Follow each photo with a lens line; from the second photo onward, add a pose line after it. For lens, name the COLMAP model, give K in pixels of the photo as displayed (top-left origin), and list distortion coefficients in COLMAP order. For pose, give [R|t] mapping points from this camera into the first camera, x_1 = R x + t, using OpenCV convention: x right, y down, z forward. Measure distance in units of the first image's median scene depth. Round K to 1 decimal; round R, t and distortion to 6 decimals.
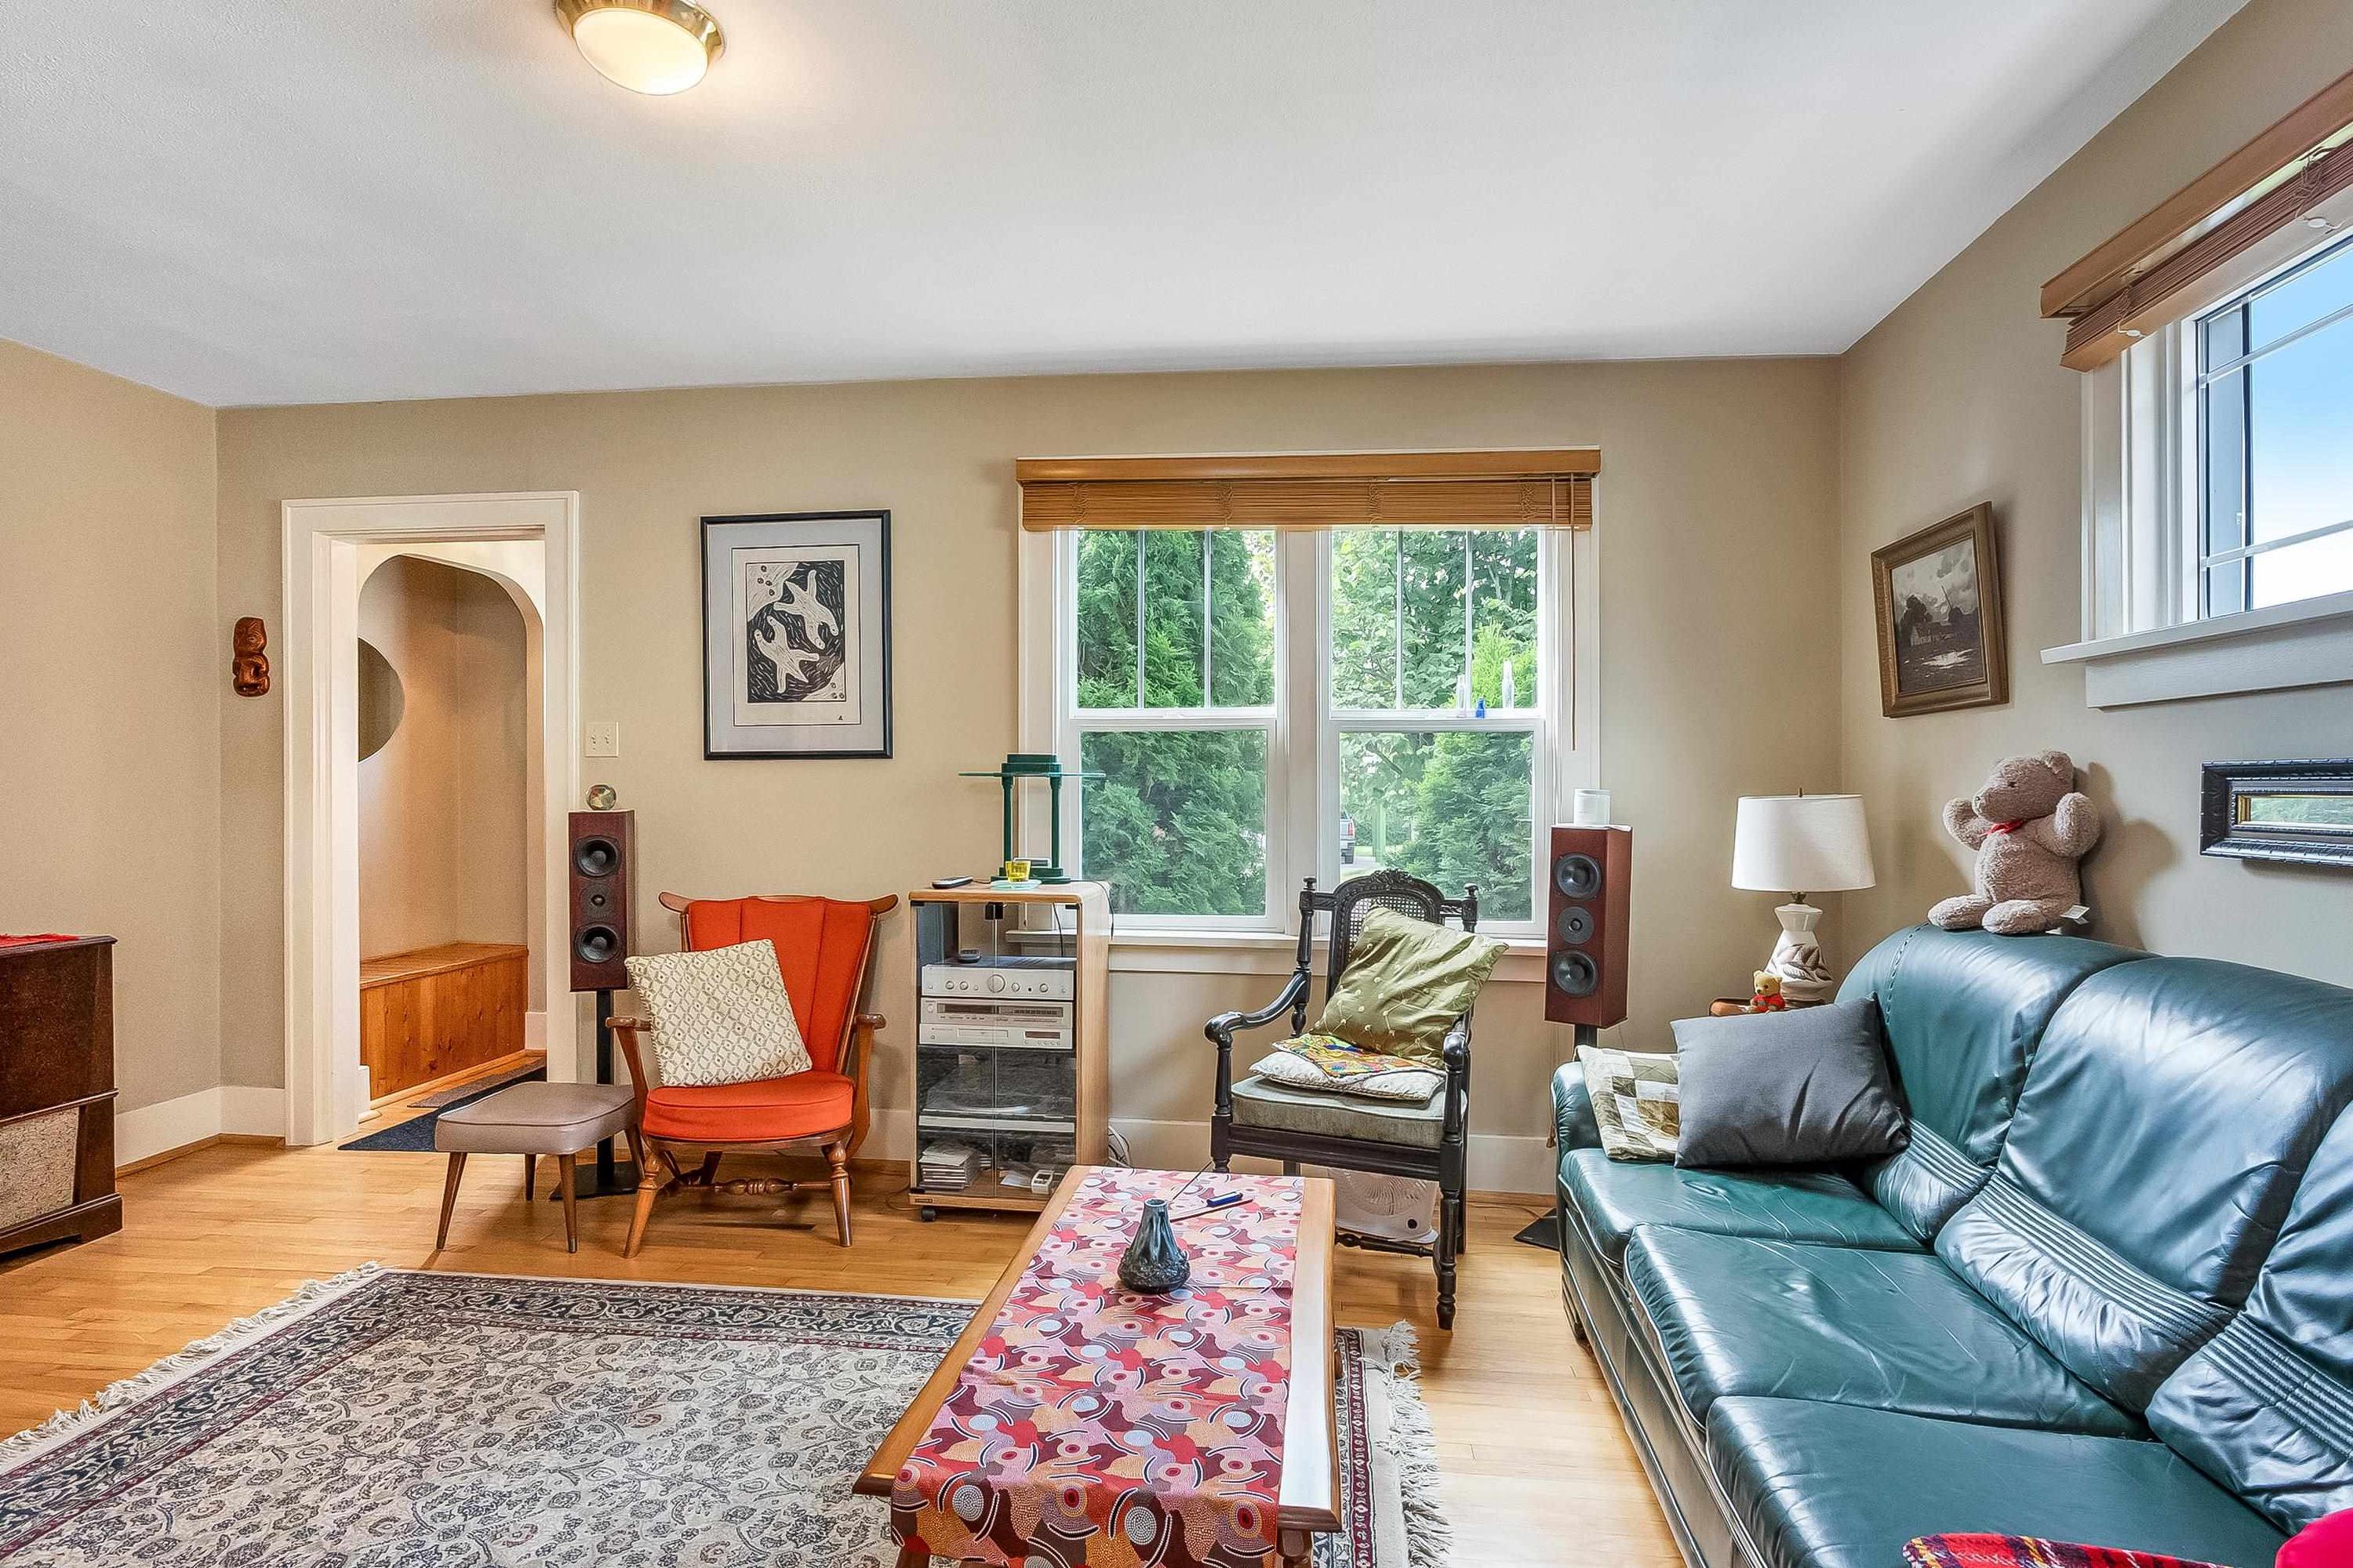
lens RADIAL K [[1252.3, 0, 1185.9], [0, 1252.3, 786.4], [0, 0, 1]] dist [-0.000389, 0.002382]
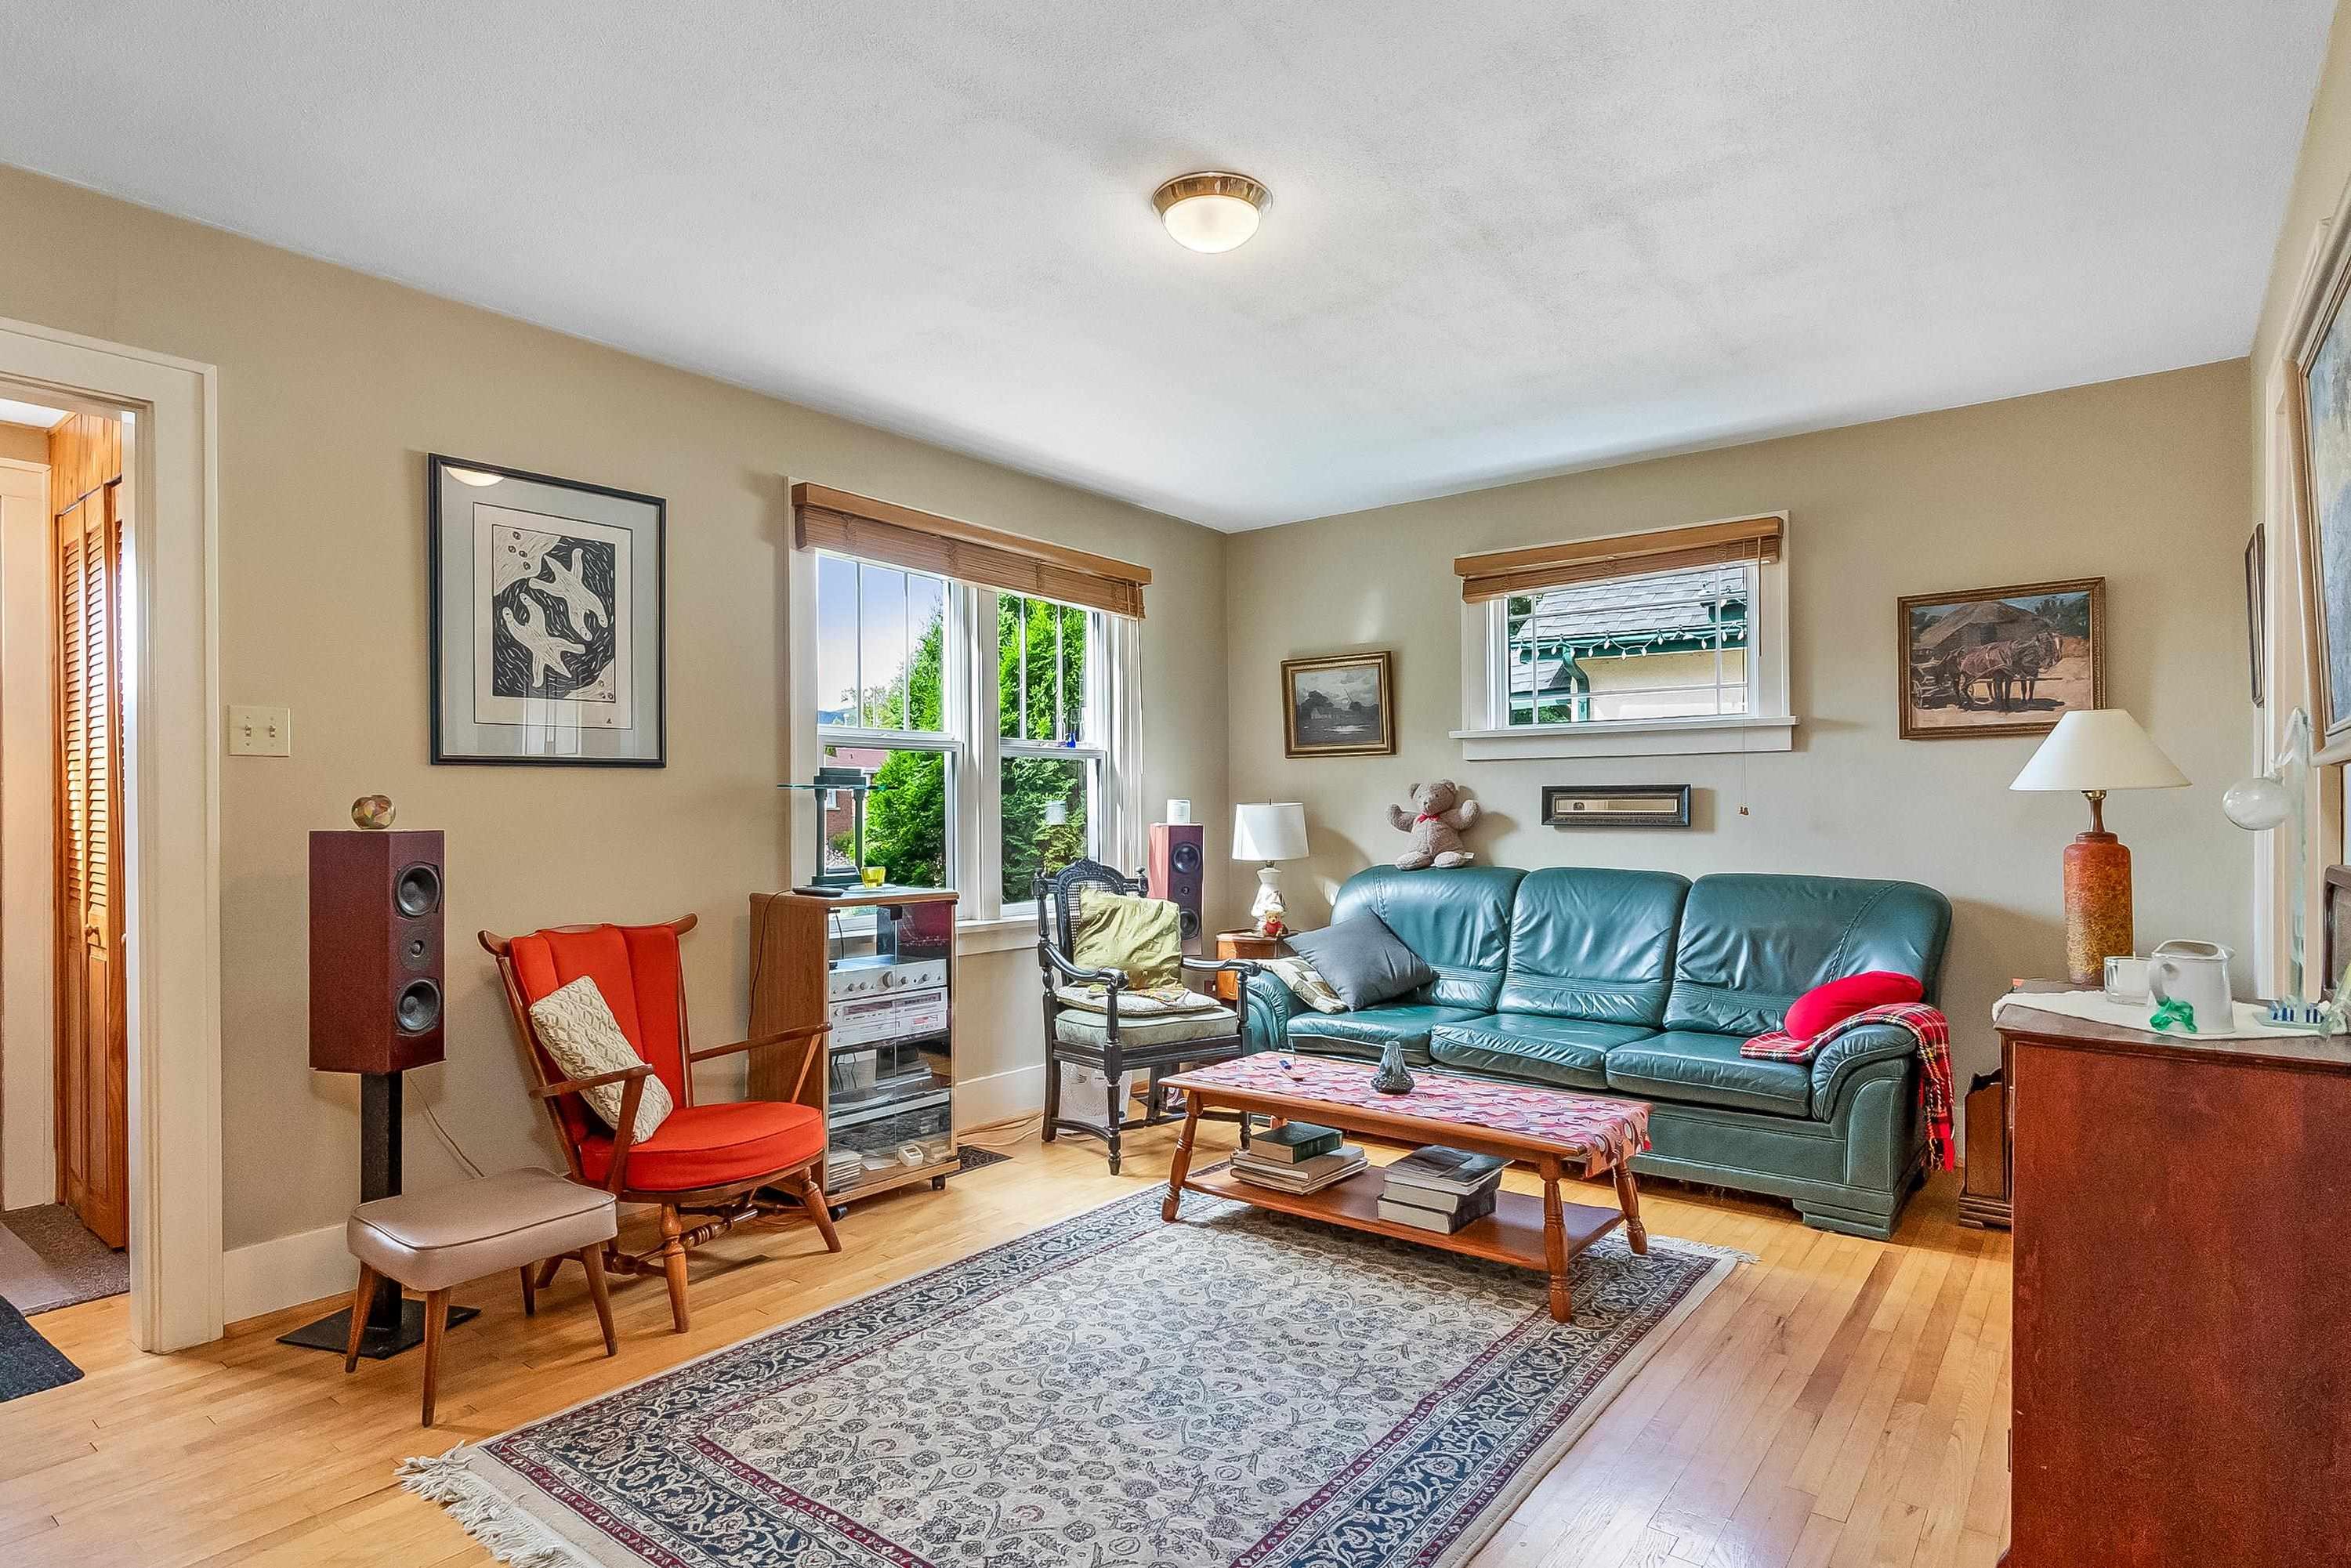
lens RADIAL K [[1238.1, 0, 1203.4], [0, 1238.1, 795.5], [0, 0, 1]] dist [0.000525, 0.000563]
pose [[0.504947, 0.003097, 0.863145, -0.955724], [0.005006, 0.999966, -0.006516, 0.006766], [-0.863136, 0.007611, 0.504914, 0.229450]]
